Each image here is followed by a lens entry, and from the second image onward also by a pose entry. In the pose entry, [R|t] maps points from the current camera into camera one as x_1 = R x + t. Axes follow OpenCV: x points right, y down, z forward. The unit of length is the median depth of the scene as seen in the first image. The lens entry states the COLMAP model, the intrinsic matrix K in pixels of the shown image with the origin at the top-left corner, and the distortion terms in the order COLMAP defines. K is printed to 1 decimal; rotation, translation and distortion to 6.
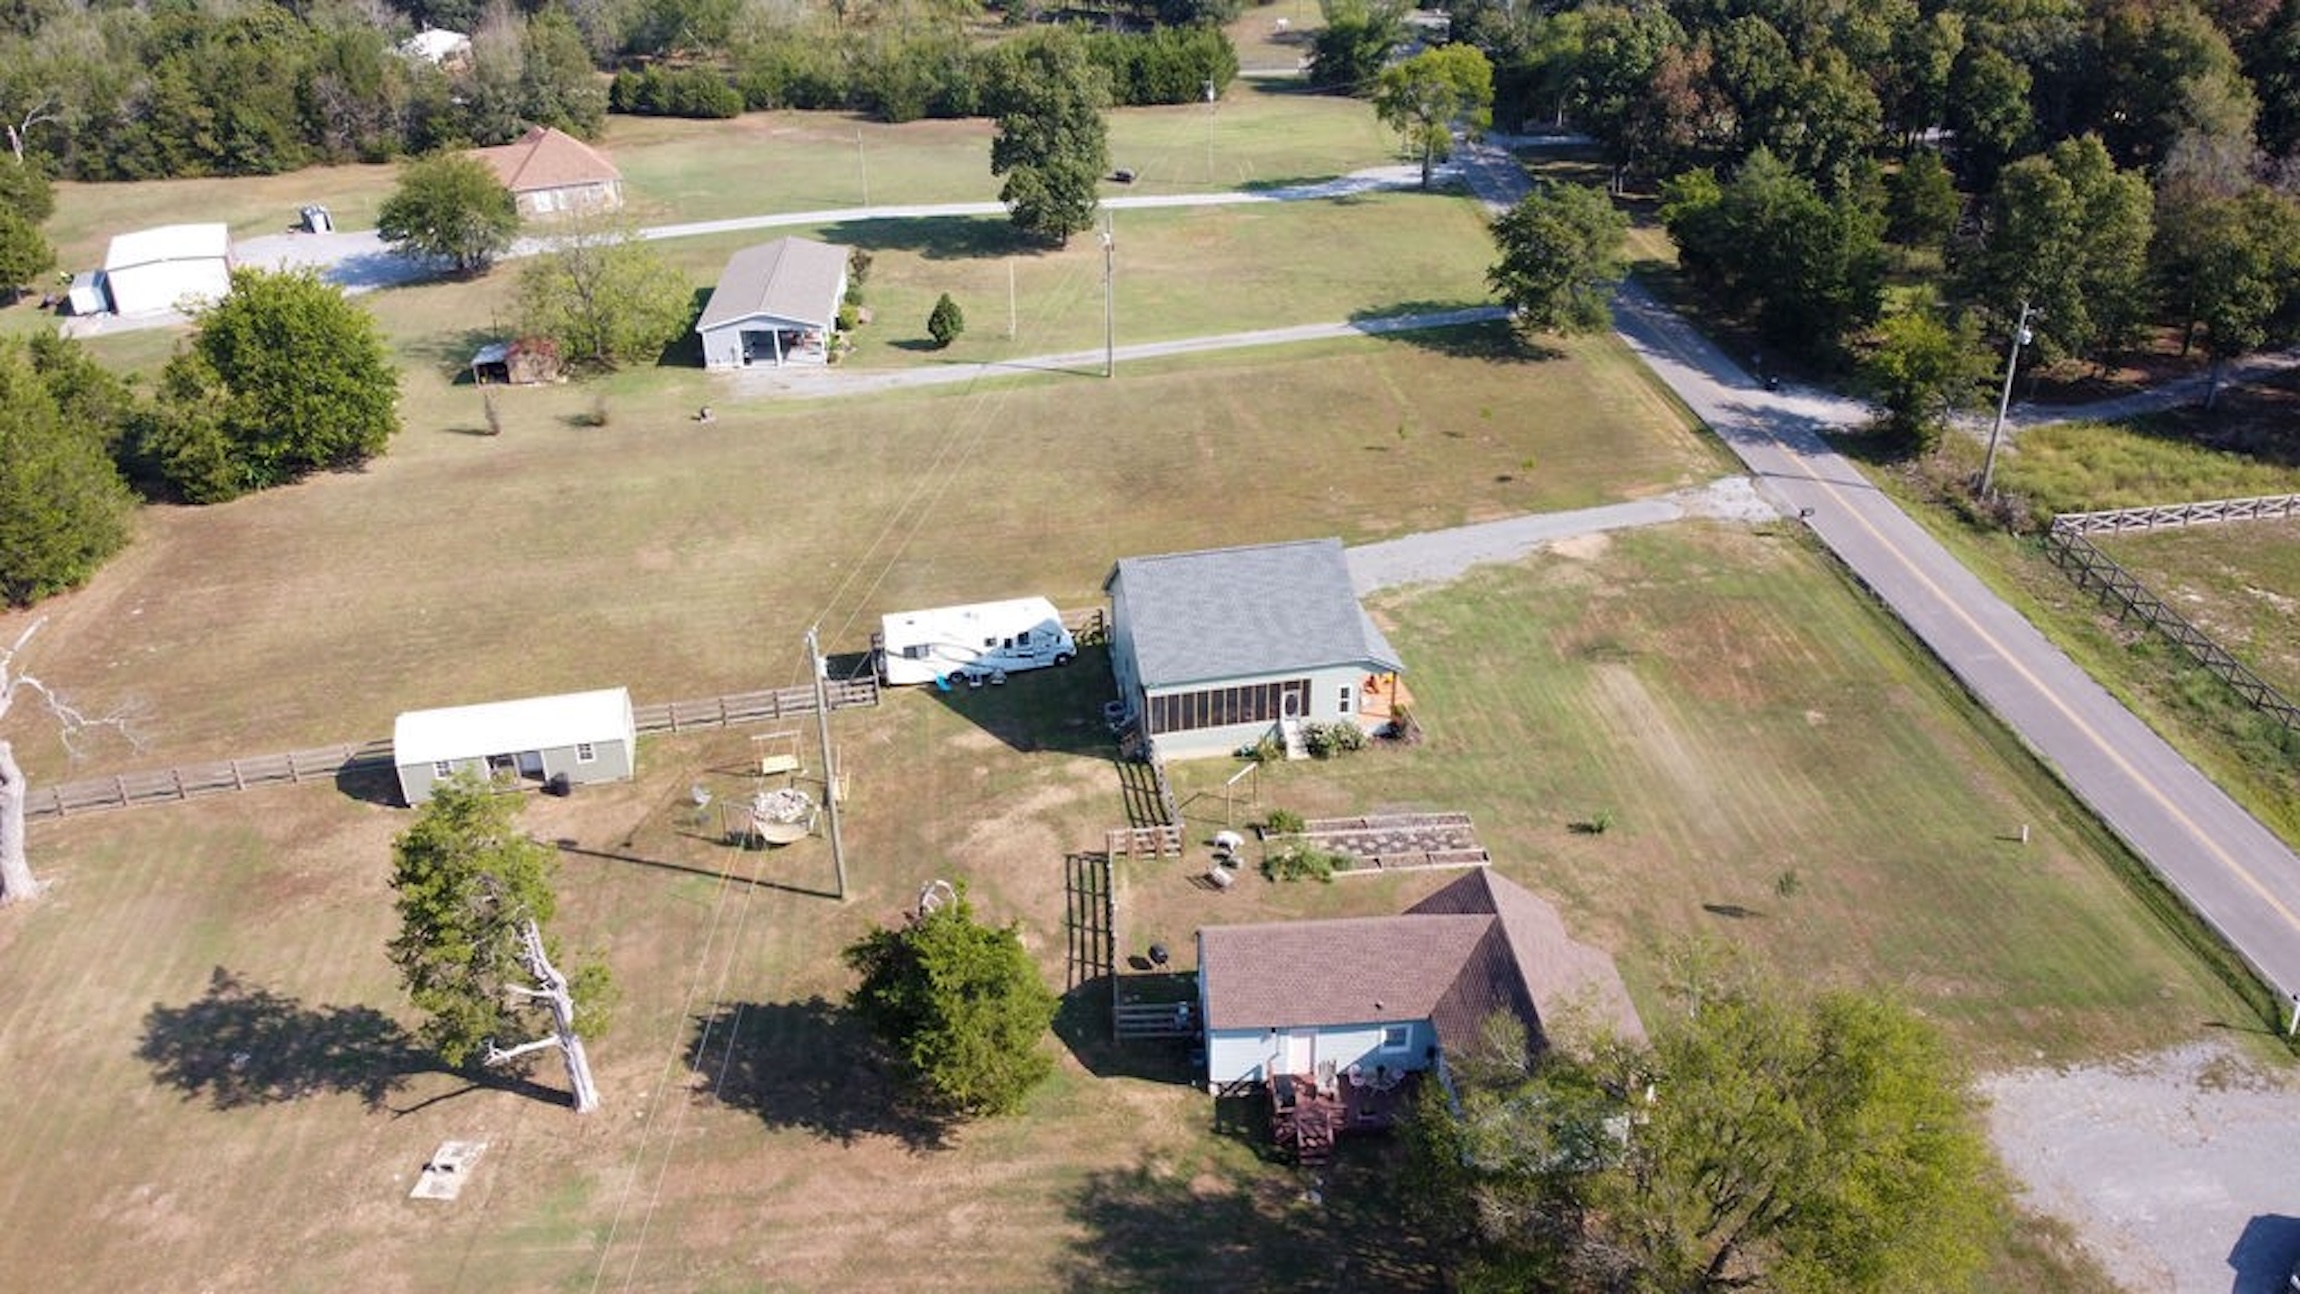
lens RADIAL K [[1738.7, 0, 1150.0], [0, 1738.7, 647.0], [0, 0, 1]] dist [-0.006363, -0.006348]
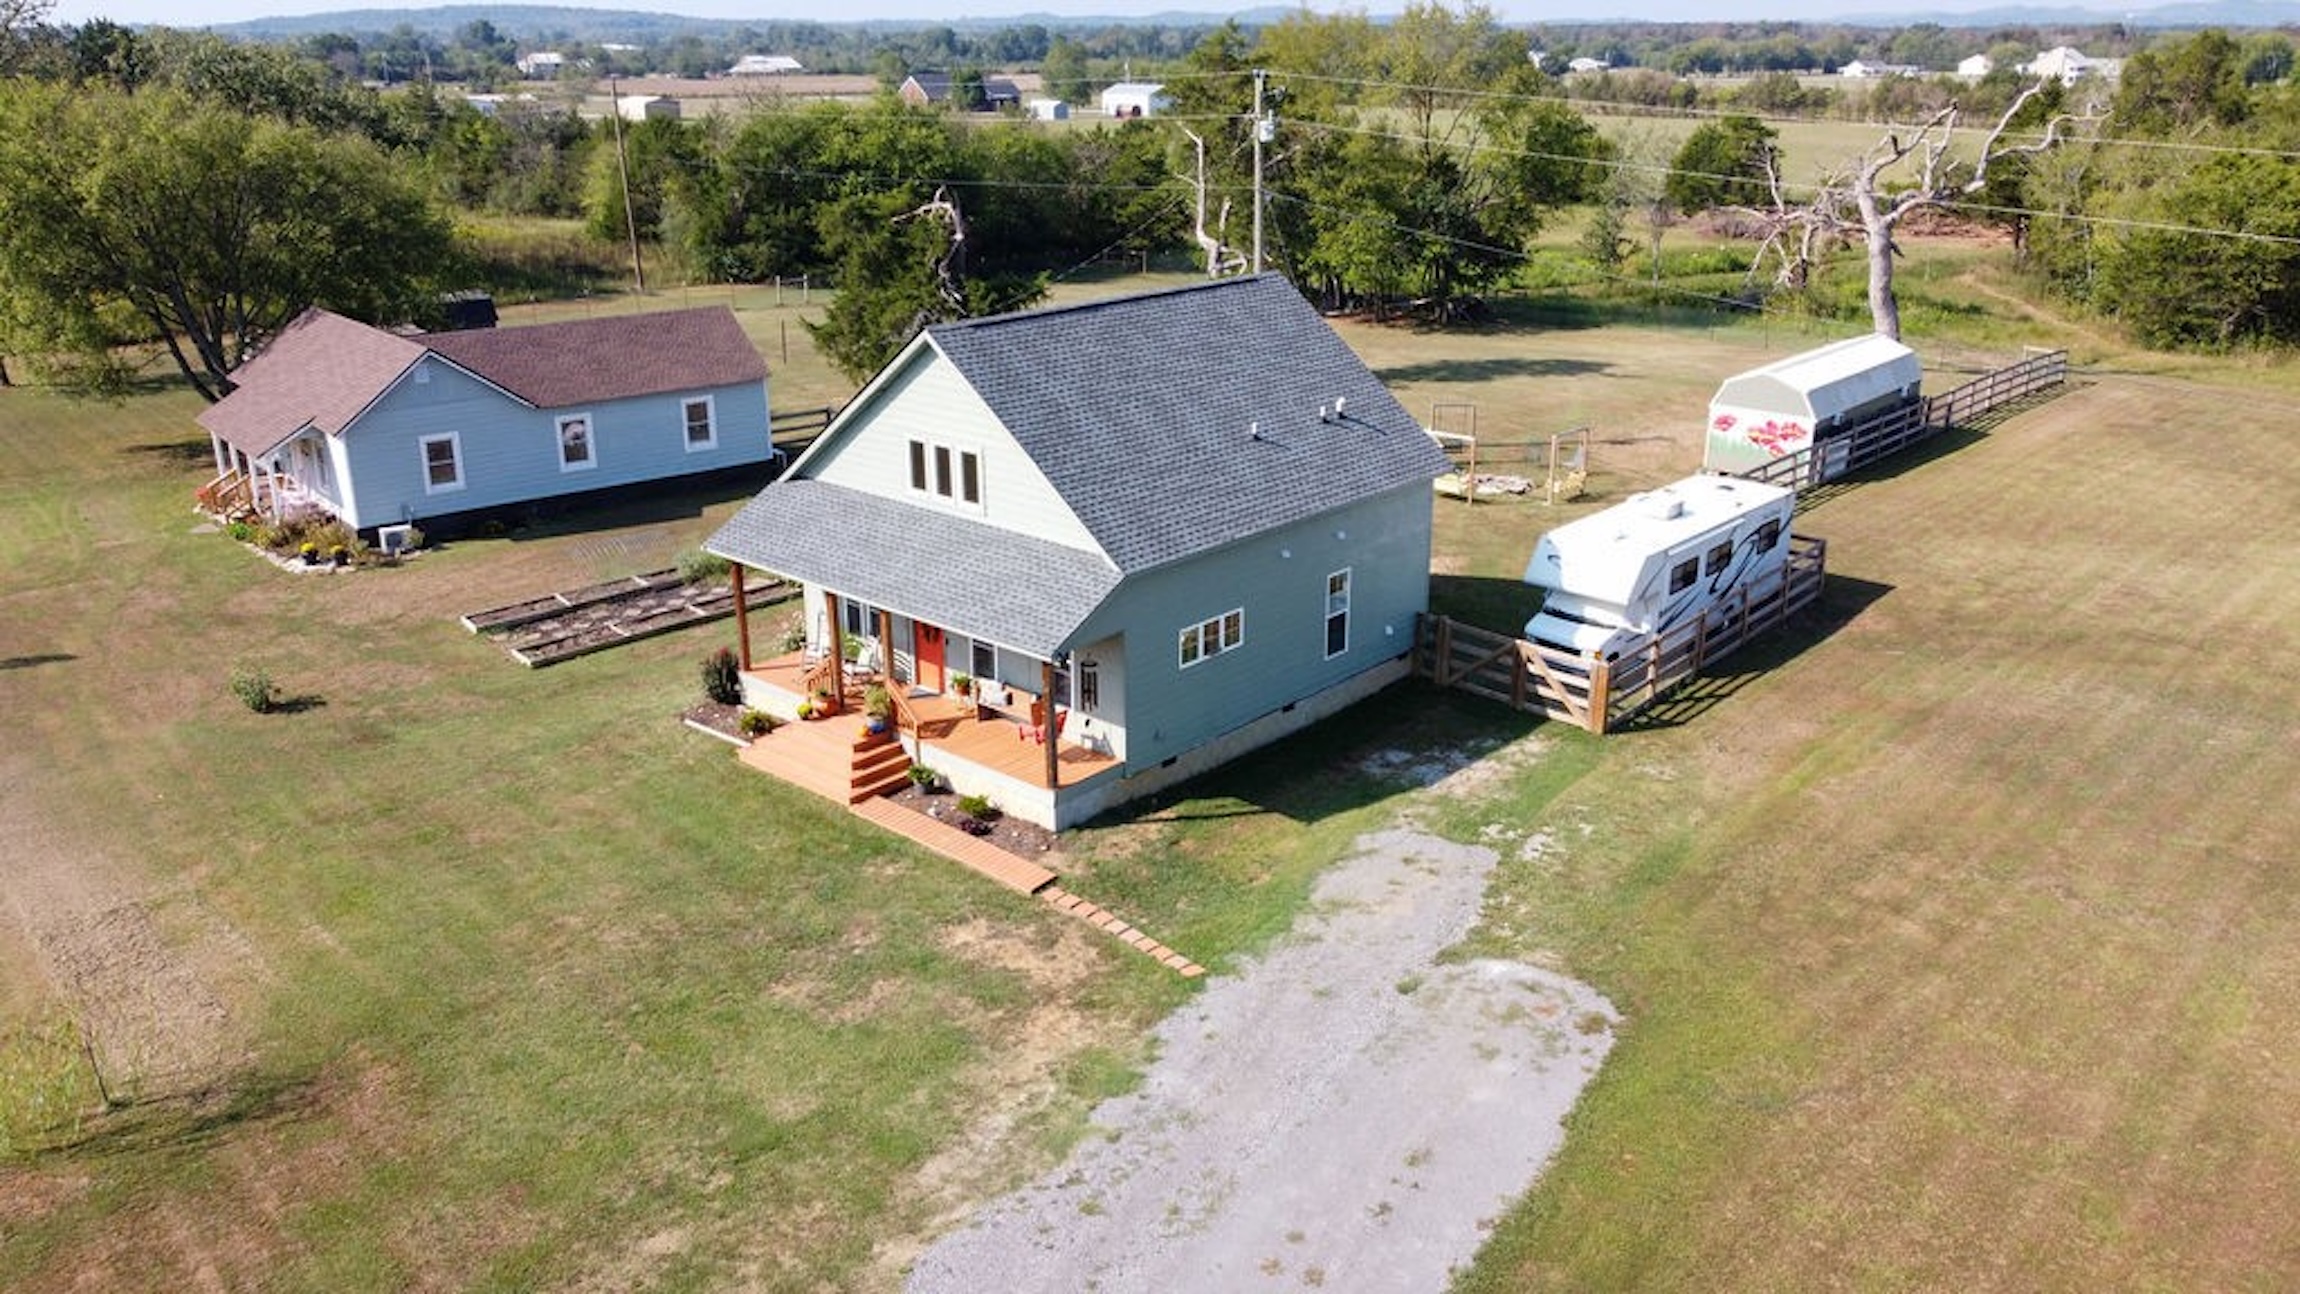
lens RADIAL K [[1747.2, 0, 1150.0], [0, 1747.2, 647.0], [0, 0, 1]] dist [-0.012213, -0.004178]
pose [[-0.799220, 0.217641, -0.560250, 0.242773], [-0.273833, 0.697922, 0.661756, -0.228877], [0.535036, 0.682303, -0.498196, 1.013575]]
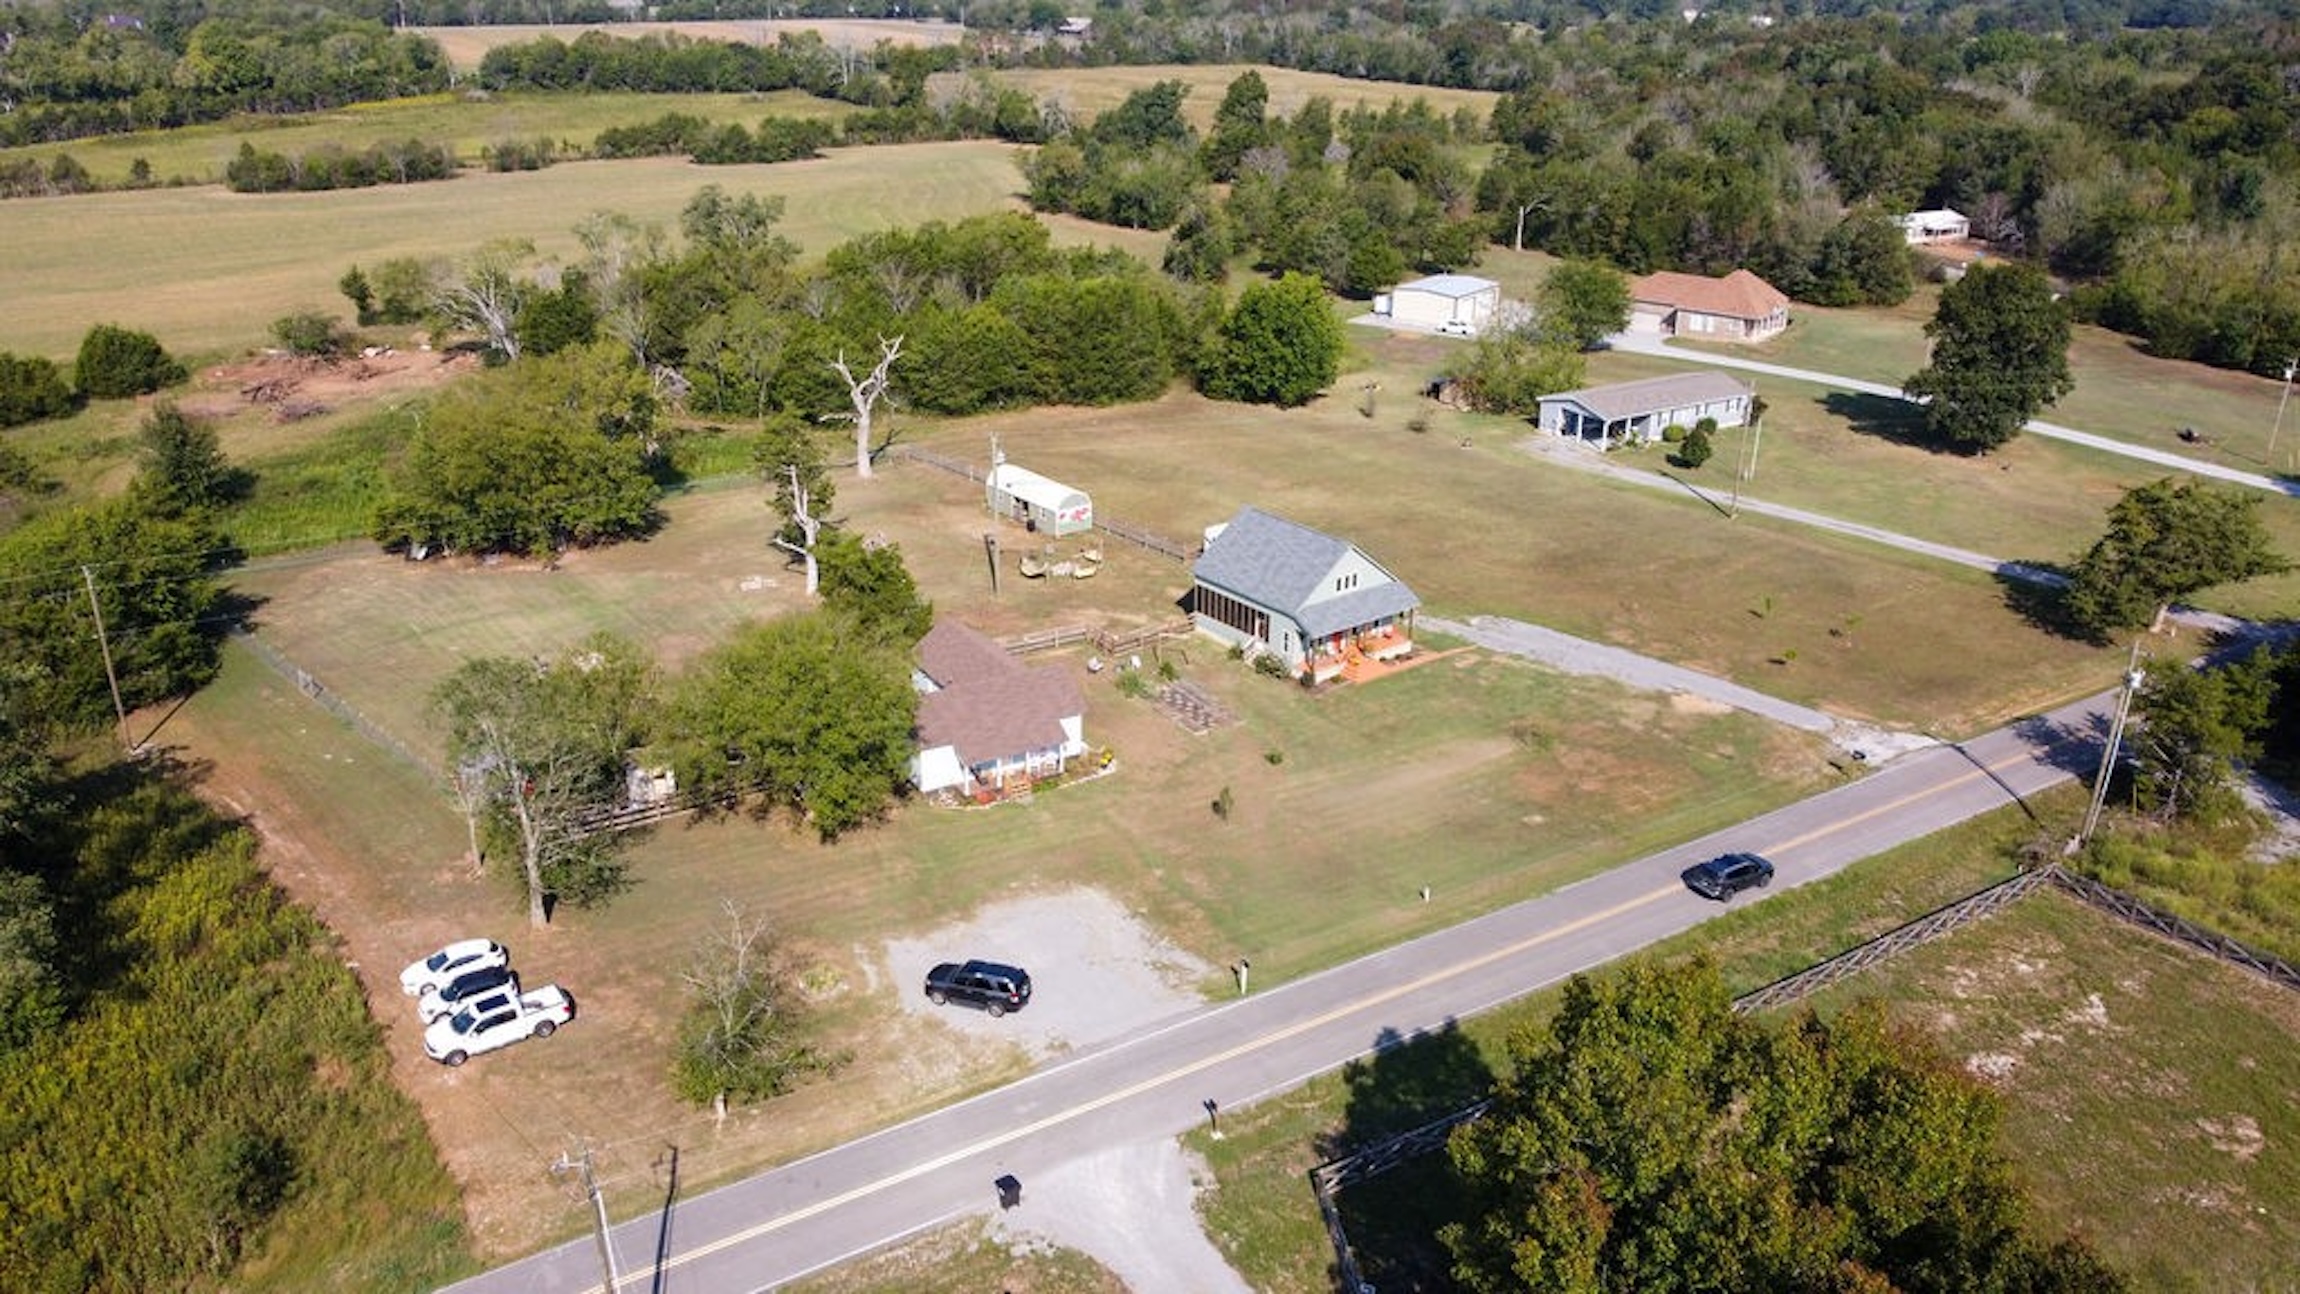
lens RADIAL K [[1747.2, 0, 1150.0], [0, 1747.2, 647.0], [0, 0, 1]] dist [-0.012213, -0.004178]
pose [[0.459826, 0.358569, -0.812397, 0.954508], [-0.437263, 0.887681, 0.144302, -0.096163], [0.772892, 0.288877, 0.564968, 0.087812]]
